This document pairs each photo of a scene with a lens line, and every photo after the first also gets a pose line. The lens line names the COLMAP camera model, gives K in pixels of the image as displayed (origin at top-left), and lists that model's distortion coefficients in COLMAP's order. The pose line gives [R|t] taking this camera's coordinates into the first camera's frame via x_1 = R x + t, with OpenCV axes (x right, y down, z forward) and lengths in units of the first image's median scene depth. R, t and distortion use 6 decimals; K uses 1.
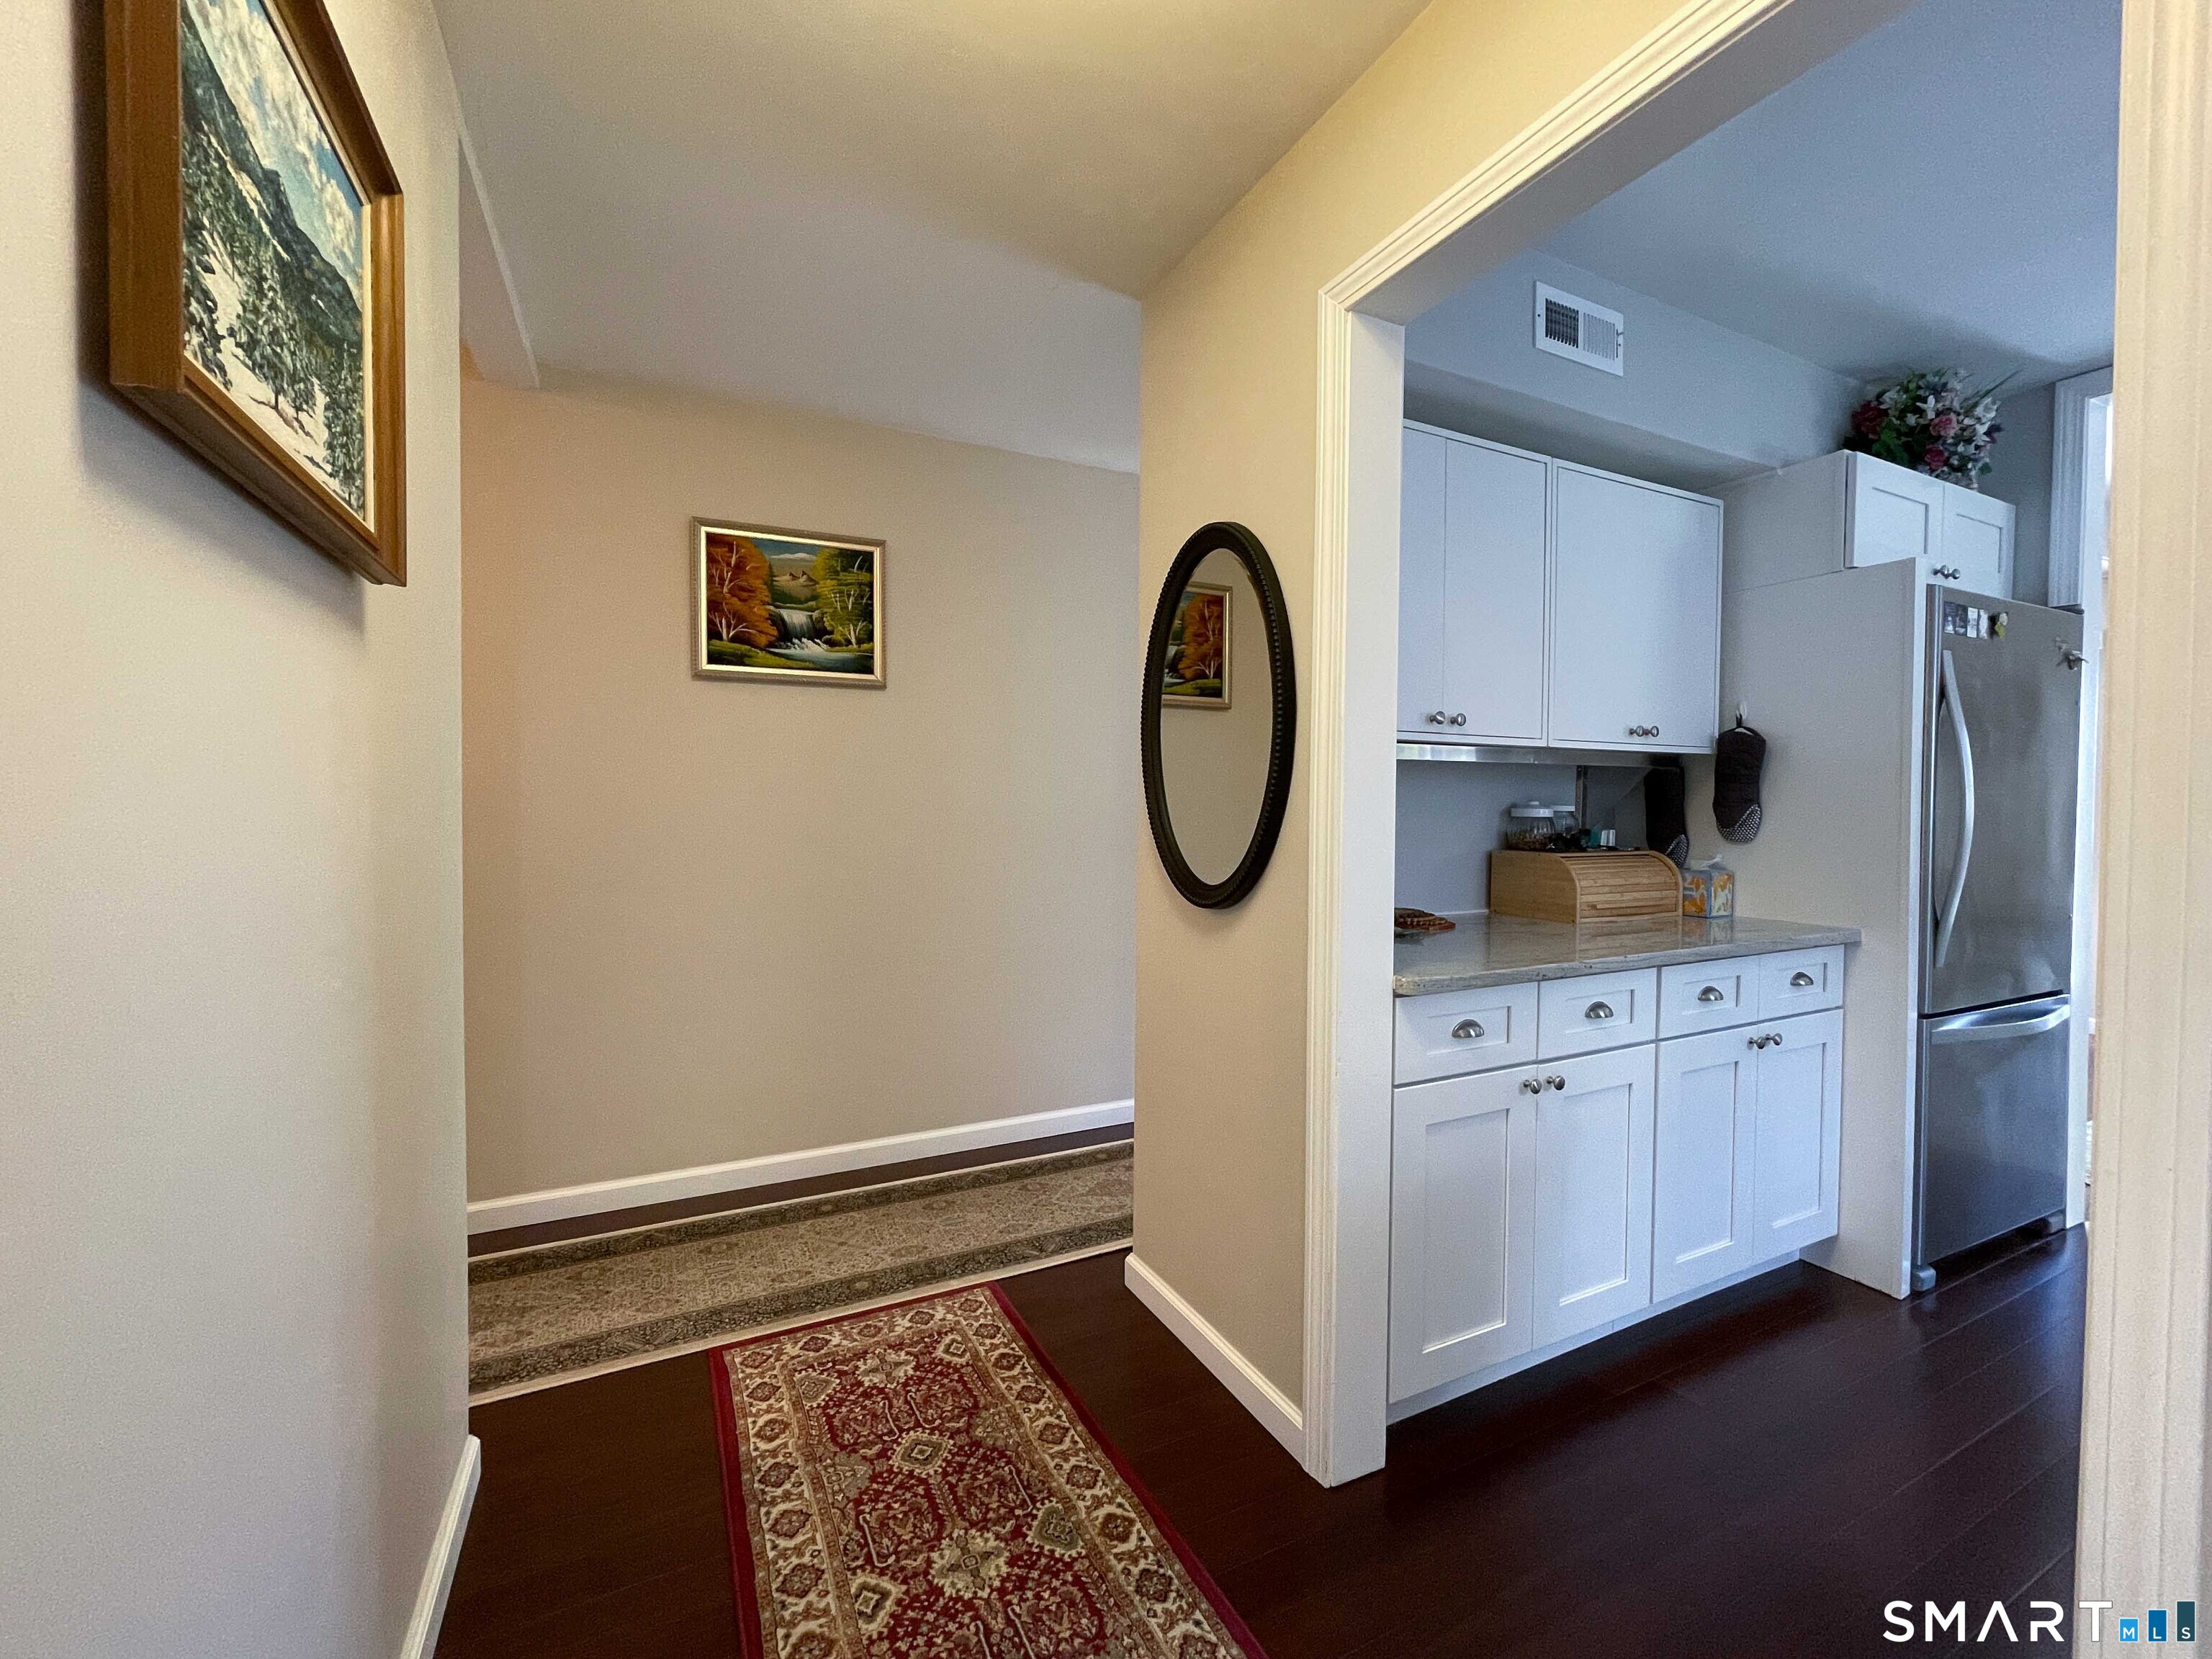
lens RADIAL K [[910.9, 0, 1085.7], [0, 910.9, 830.4], [0, 0, 1]] dist [-0.000039, -0.002766]
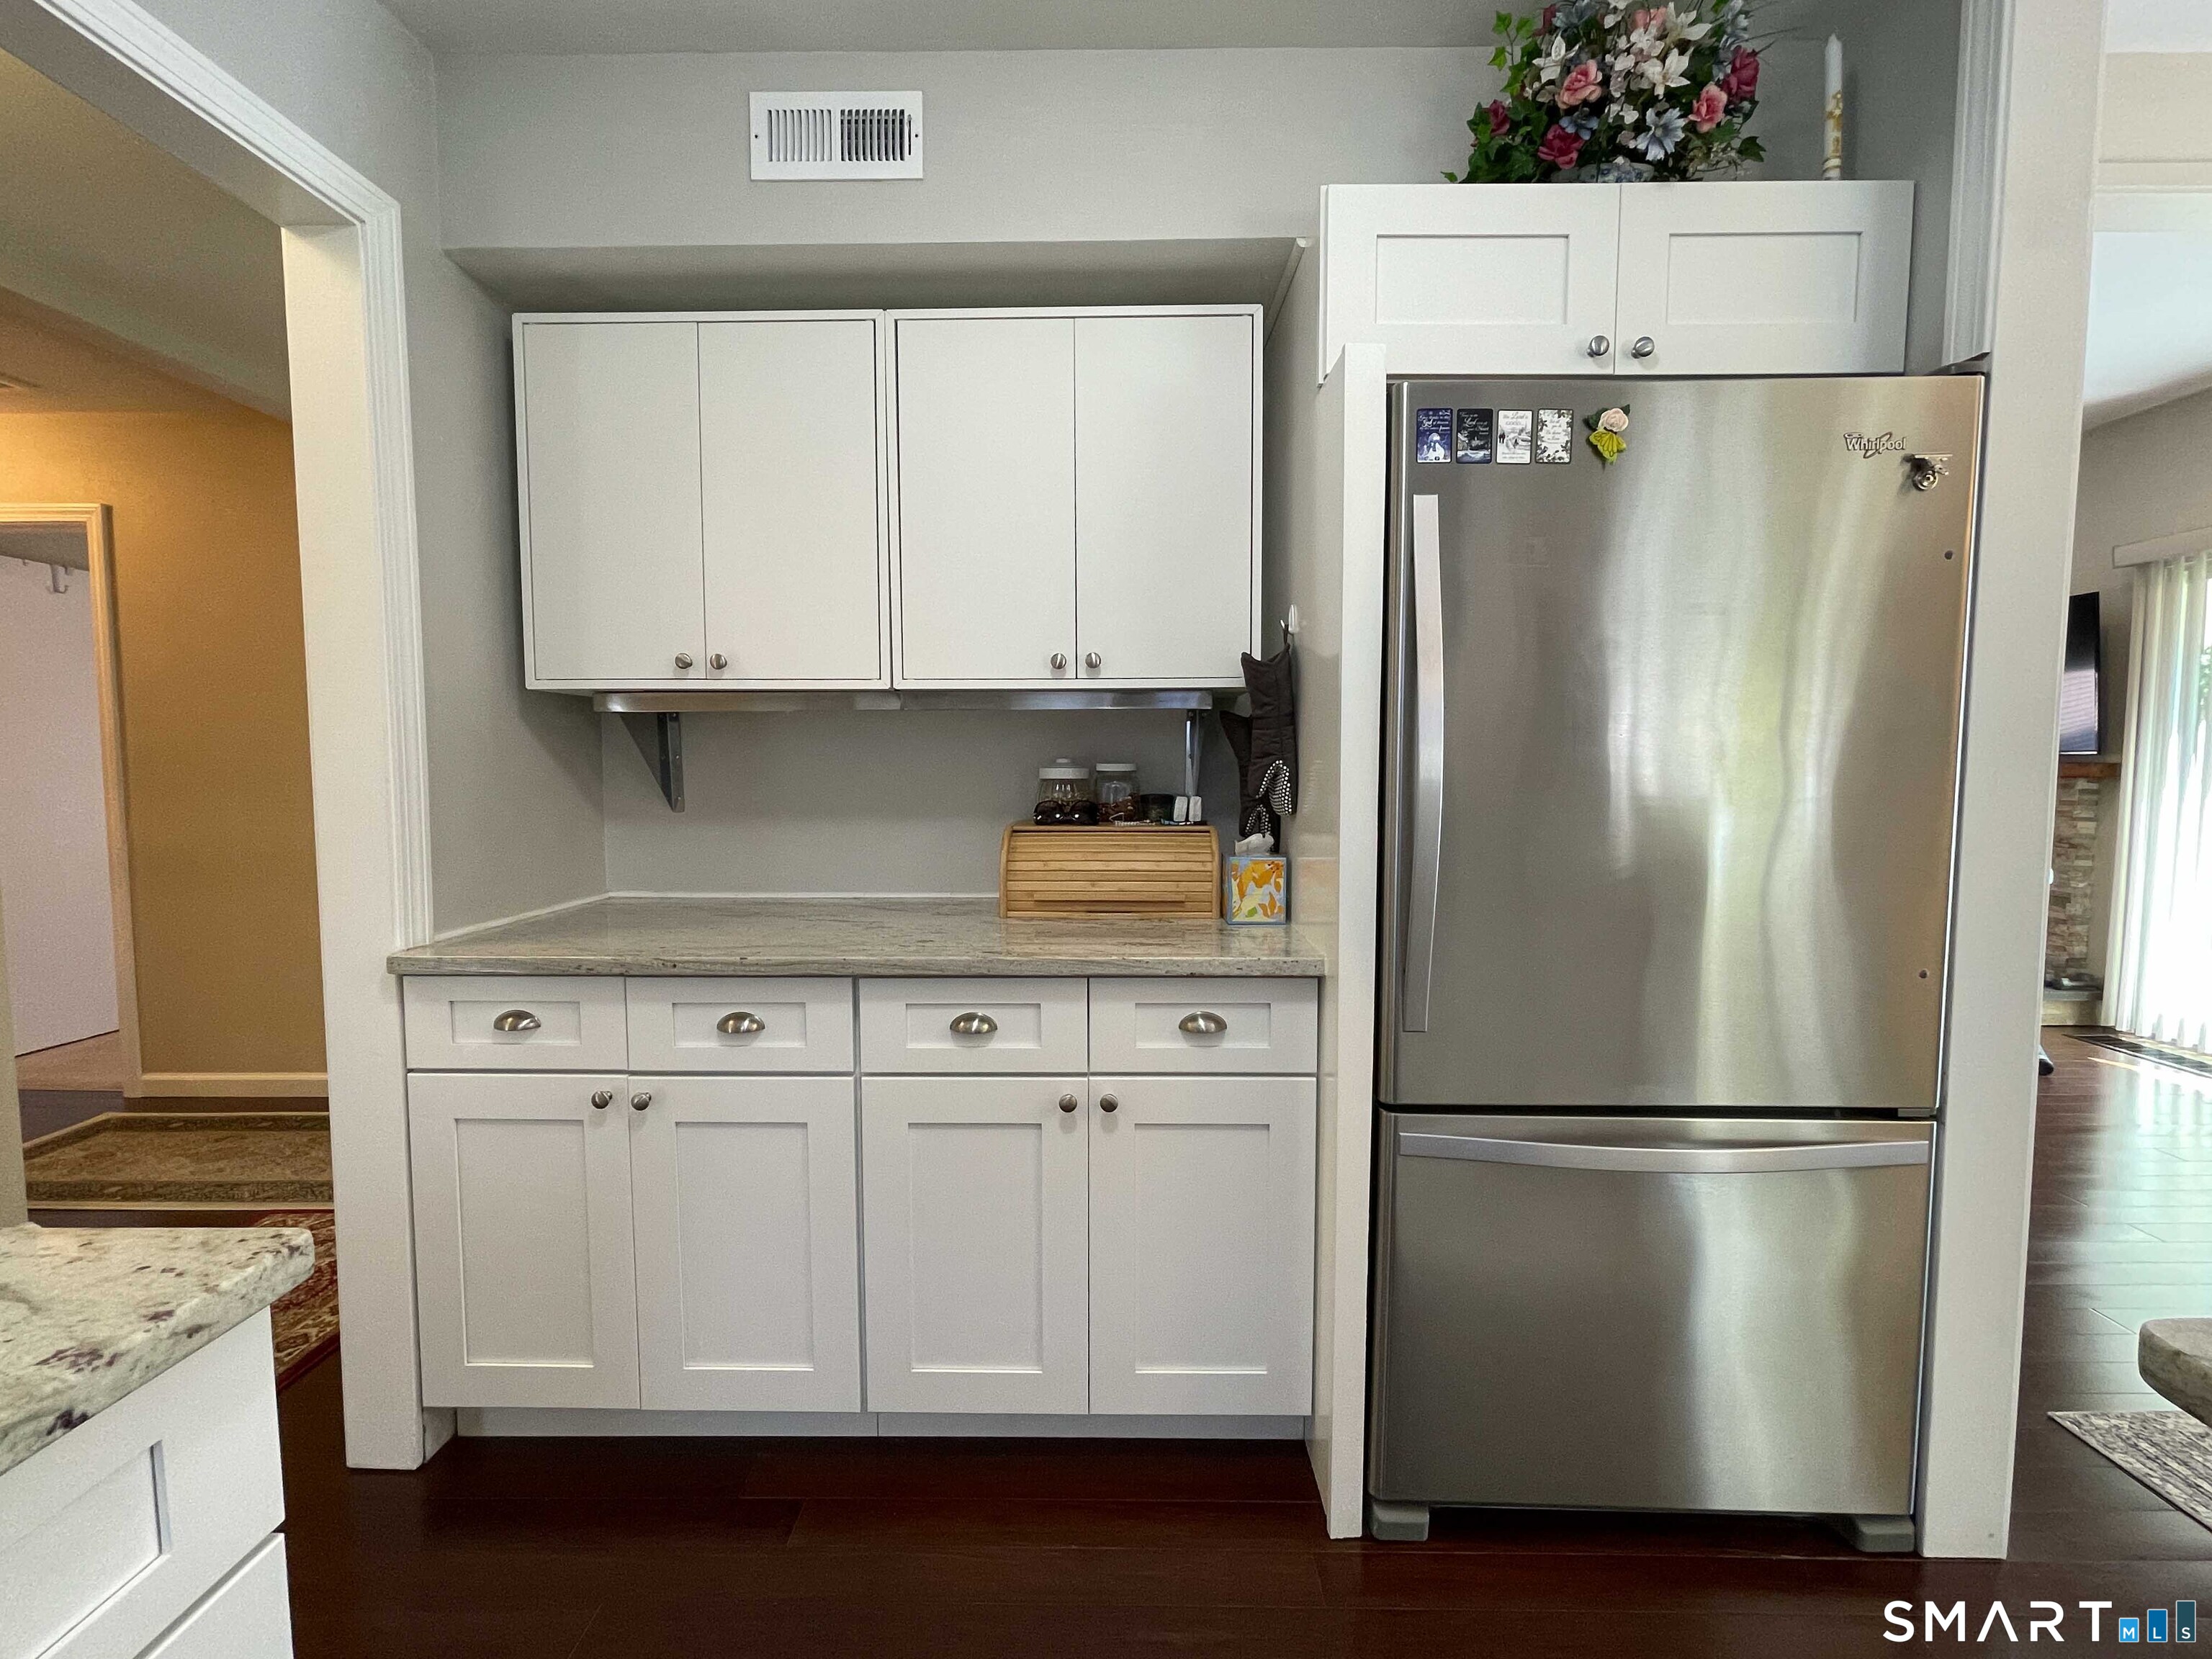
lens RADIAL K [[910.9, 0, 1101.9], [0, 910.9, 828.7], [0, 0, 1]] dist [-0.000039, -0.002766]
pose [[0.896060, 0.024882, -0.443235, 1.020403], [-0.010242, 0.999321, 0.035395, -0.000627], [0.443814, -0.027177, 0.895707, 0.373683]]
